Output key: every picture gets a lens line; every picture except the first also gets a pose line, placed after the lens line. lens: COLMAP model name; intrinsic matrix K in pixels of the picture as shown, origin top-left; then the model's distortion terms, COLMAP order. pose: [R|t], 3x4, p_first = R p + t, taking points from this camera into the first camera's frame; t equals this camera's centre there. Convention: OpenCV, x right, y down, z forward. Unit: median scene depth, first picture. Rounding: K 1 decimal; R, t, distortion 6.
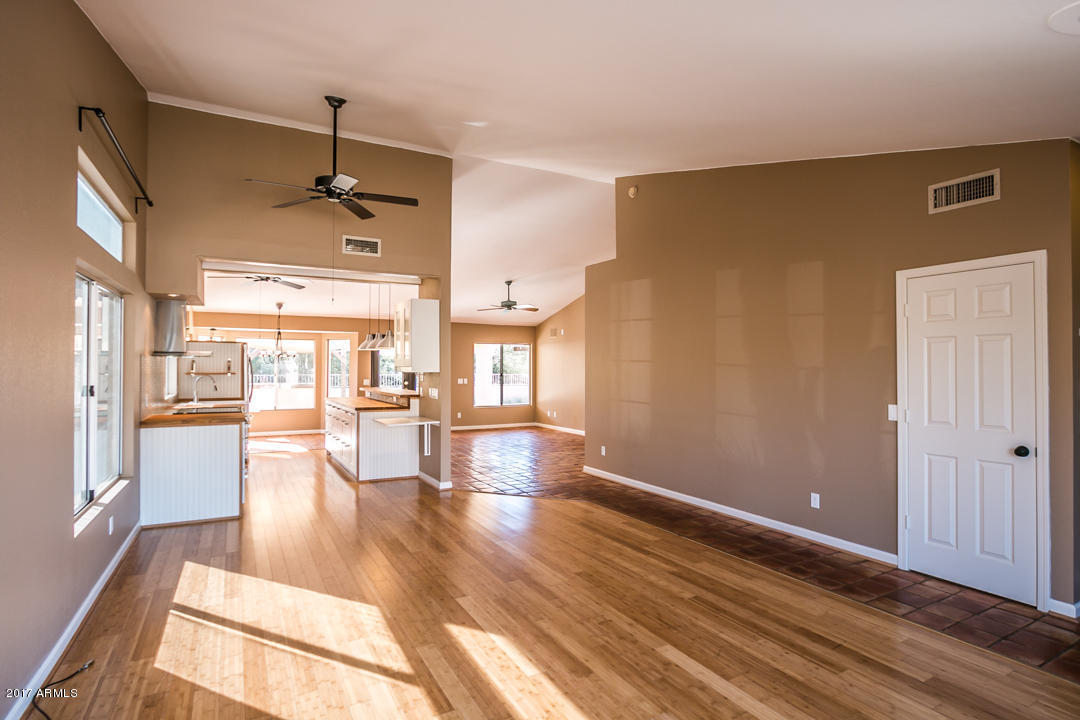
lens RADIAL K [[554.5, 0, 537.6], [0, 554.5, 361.1], [0, 0, 1]] dist [-0.024037, 0.003910]
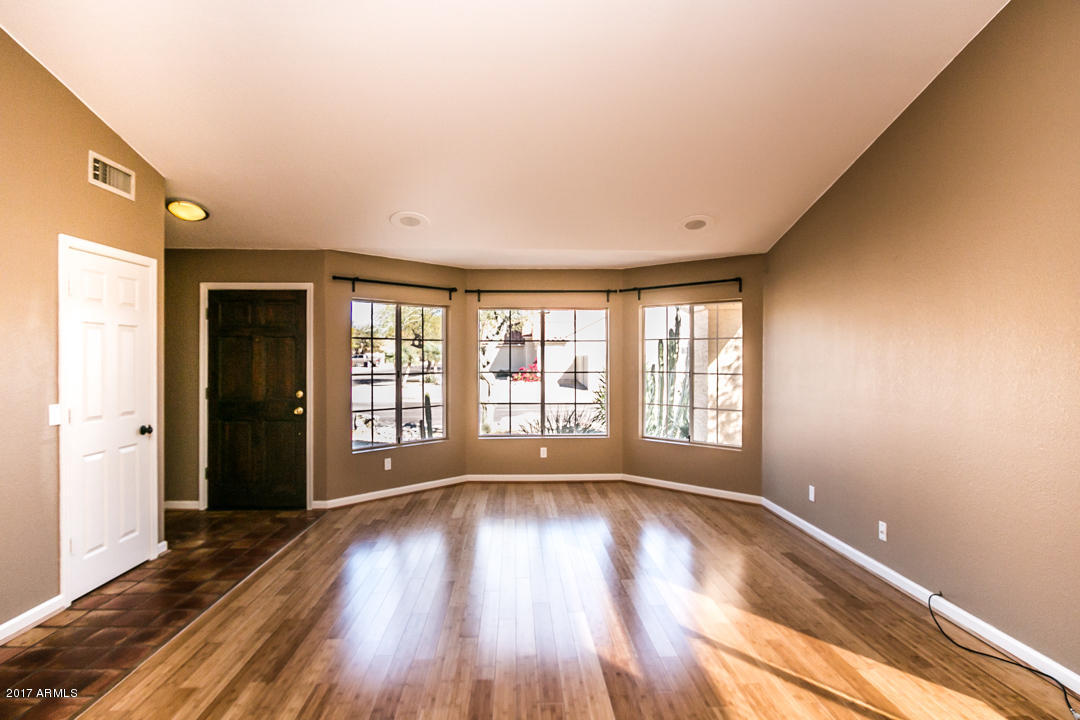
lens RADIAL K [[554.5, 0, 532.7], [0, 554.5, 360.0], [0, 0, 1]] dist [-0.024037, 0.003910]
pose [[-0.892307, -0.002690, 0.451421, -0.316272], [-0.006934, 0.999946, -0.007749, 0.019447], [-0.451375, -0.010044, -0.892278, 1.464128]]
